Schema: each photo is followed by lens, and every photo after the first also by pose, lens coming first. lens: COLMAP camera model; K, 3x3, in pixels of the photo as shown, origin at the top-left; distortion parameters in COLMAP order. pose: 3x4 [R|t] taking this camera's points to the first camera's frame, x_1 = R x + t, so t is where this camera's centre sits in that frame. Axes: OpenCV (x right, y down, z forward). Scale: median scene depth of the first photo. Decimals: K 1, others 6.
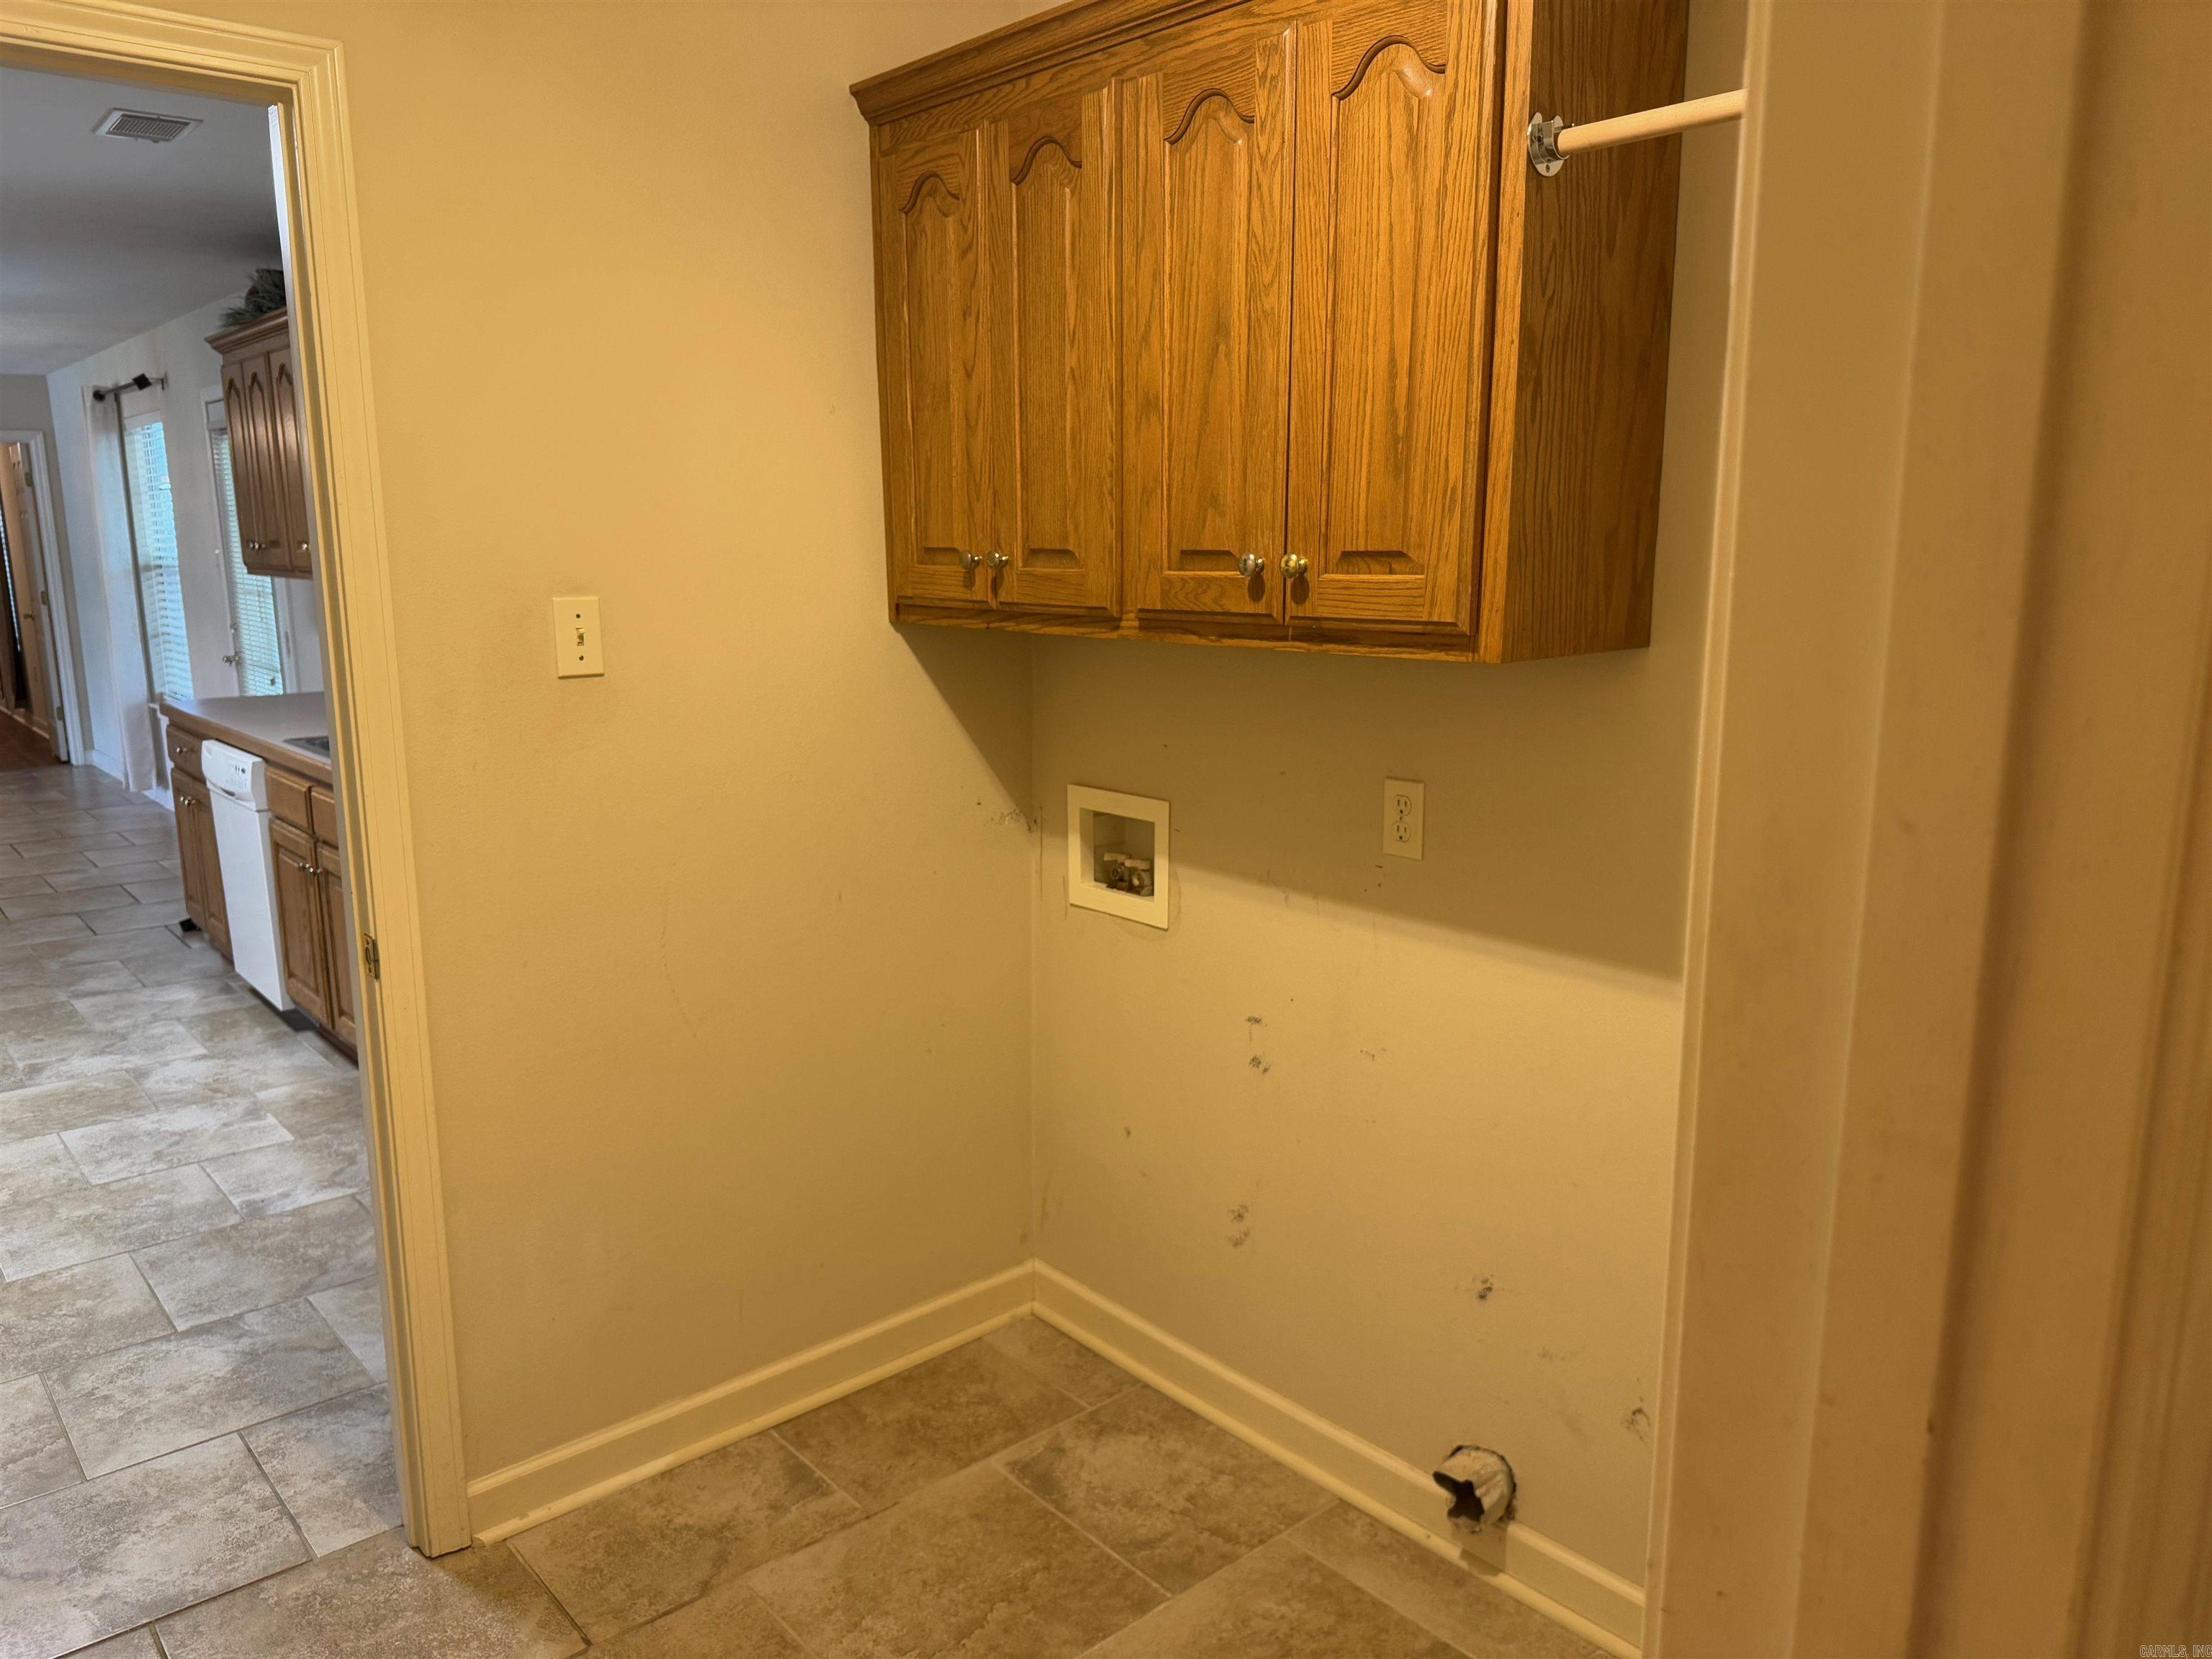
lens RADIAL K [[1563.6, 0, 1101.4], [0, 1563.6, 829.5], [0, 0, 1]] dist [0.080650, -0.111724]
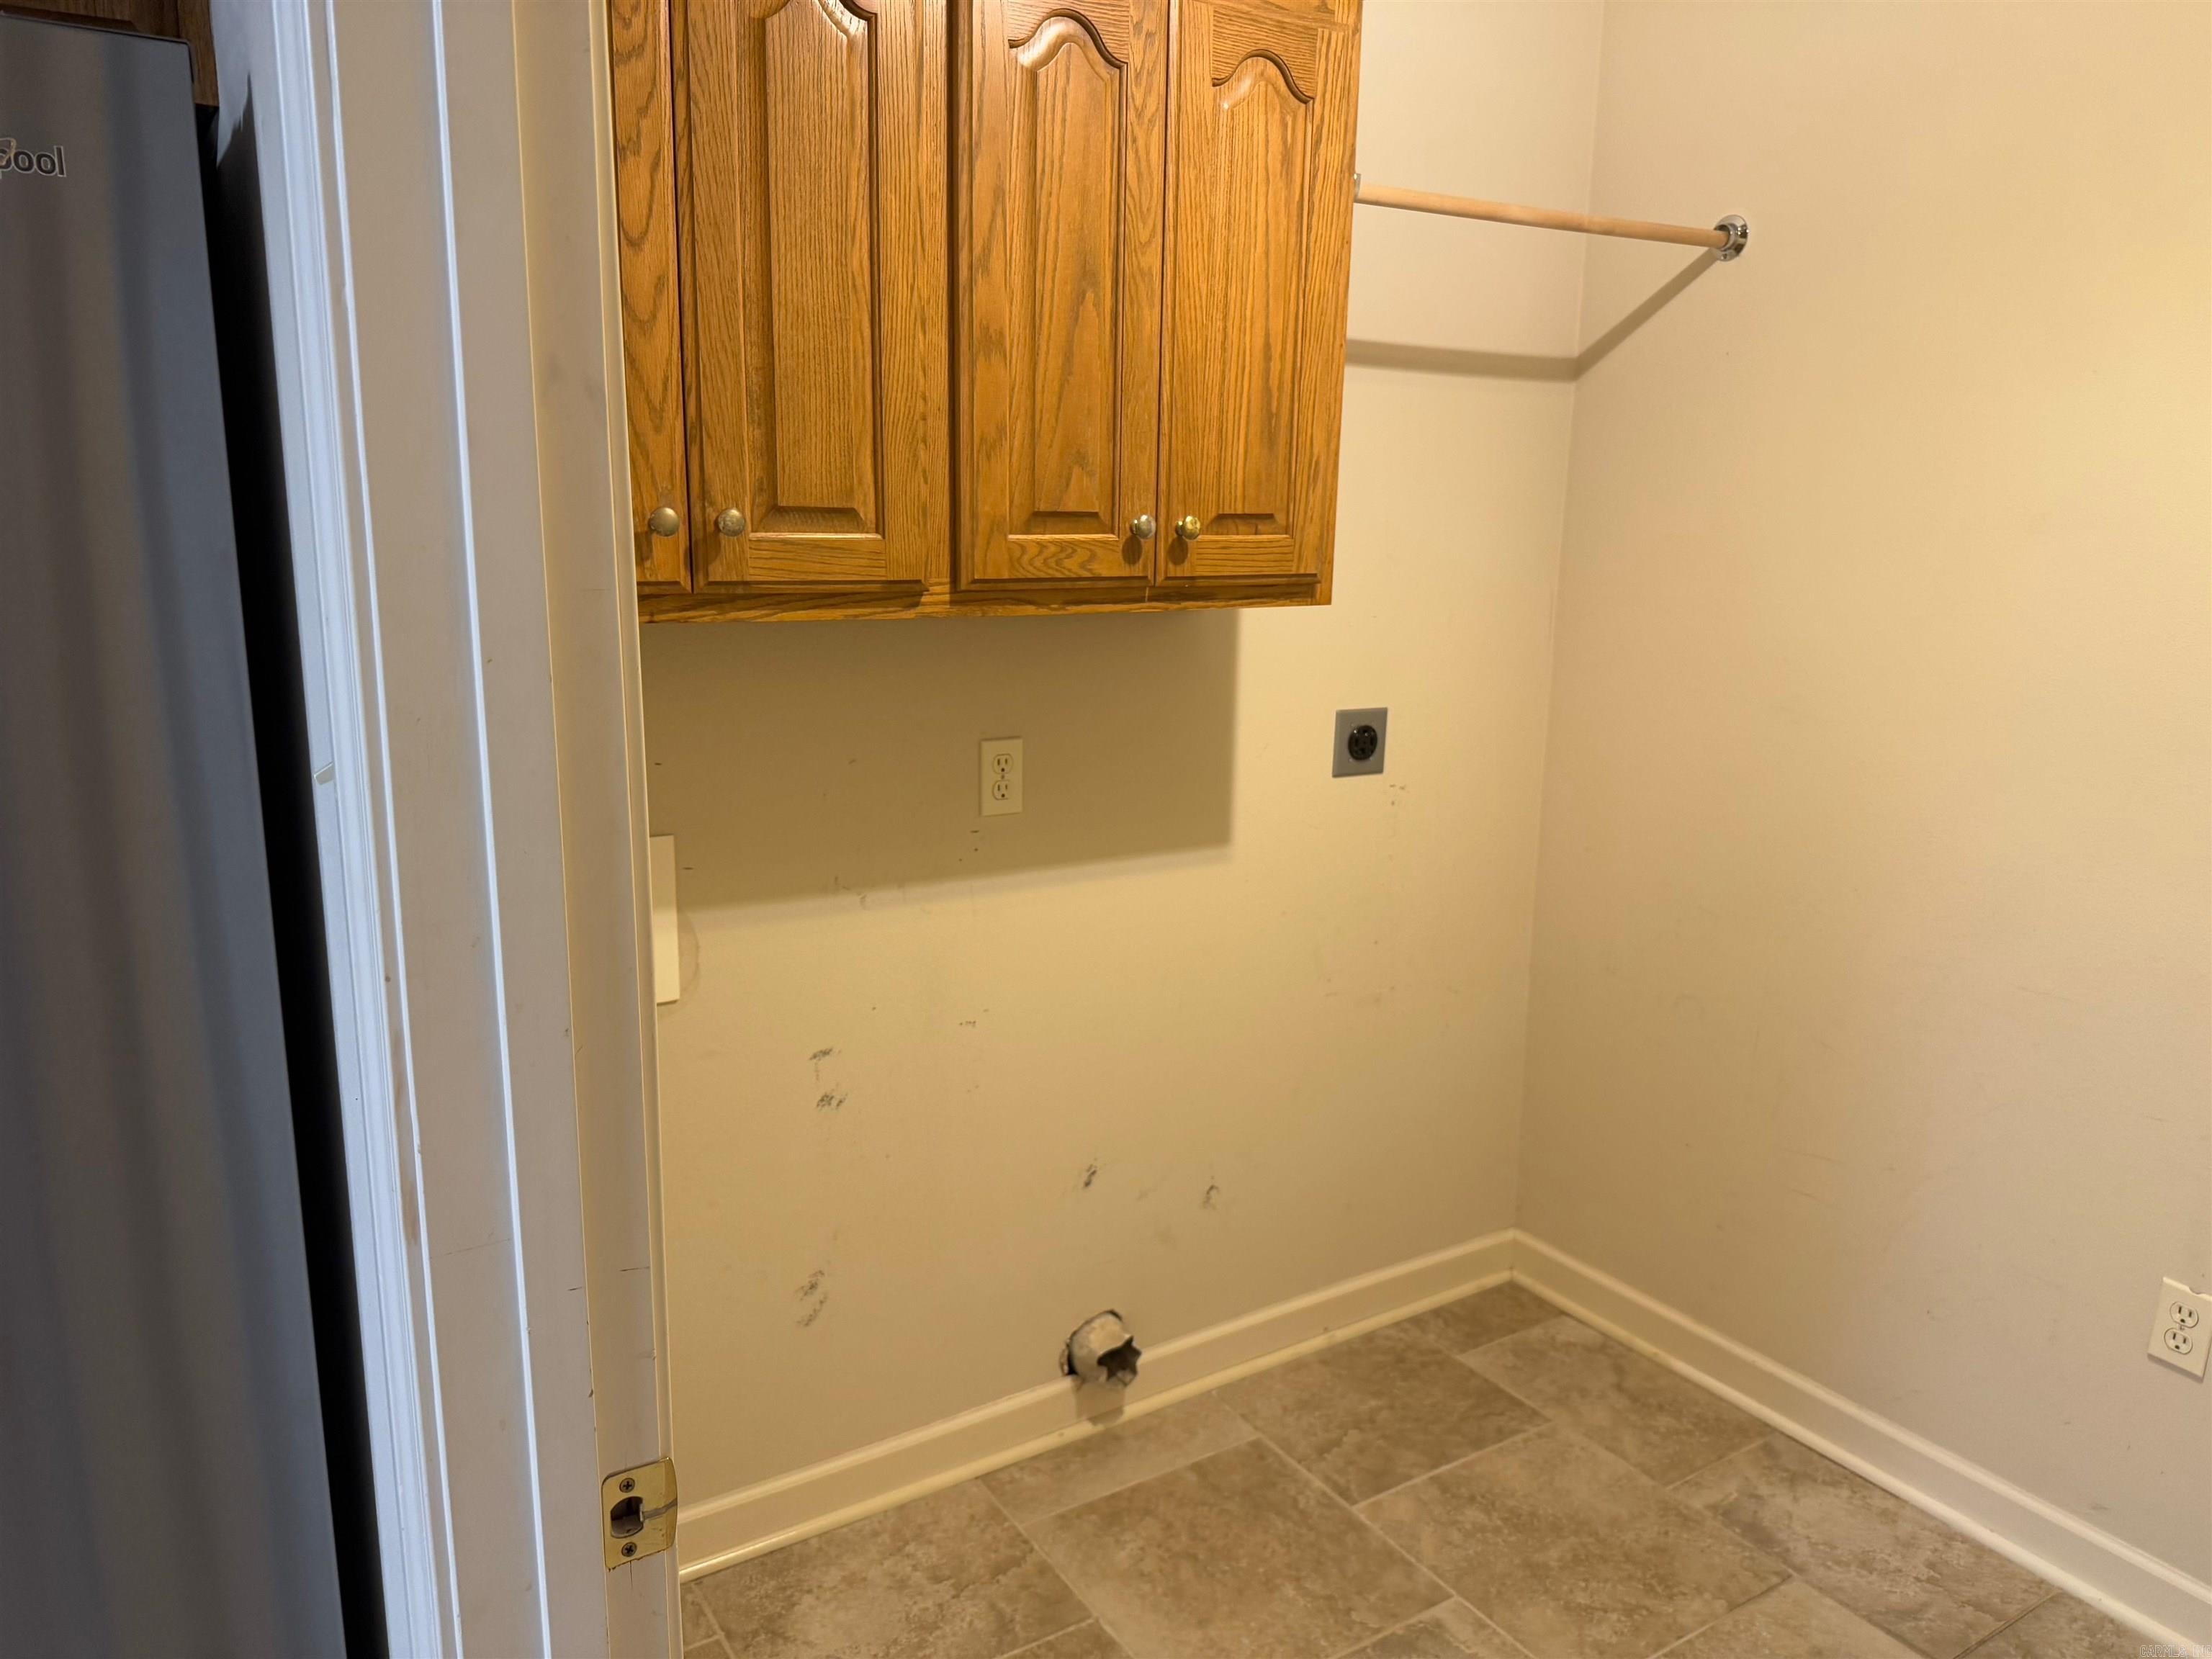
lens RADIAL K [[1563.6, 0, 1161.6], [0, 1563.6, 818.9], [0, 0, 1]] dist [0.080650, -0.111724]
pose [[0.139902, -0.194078, 0.970959, -0.873918], [0.165219, 0.971431, 0.170367, -0.152281], [-0.976284, 0.136587, 0.167971, 0.825021]]
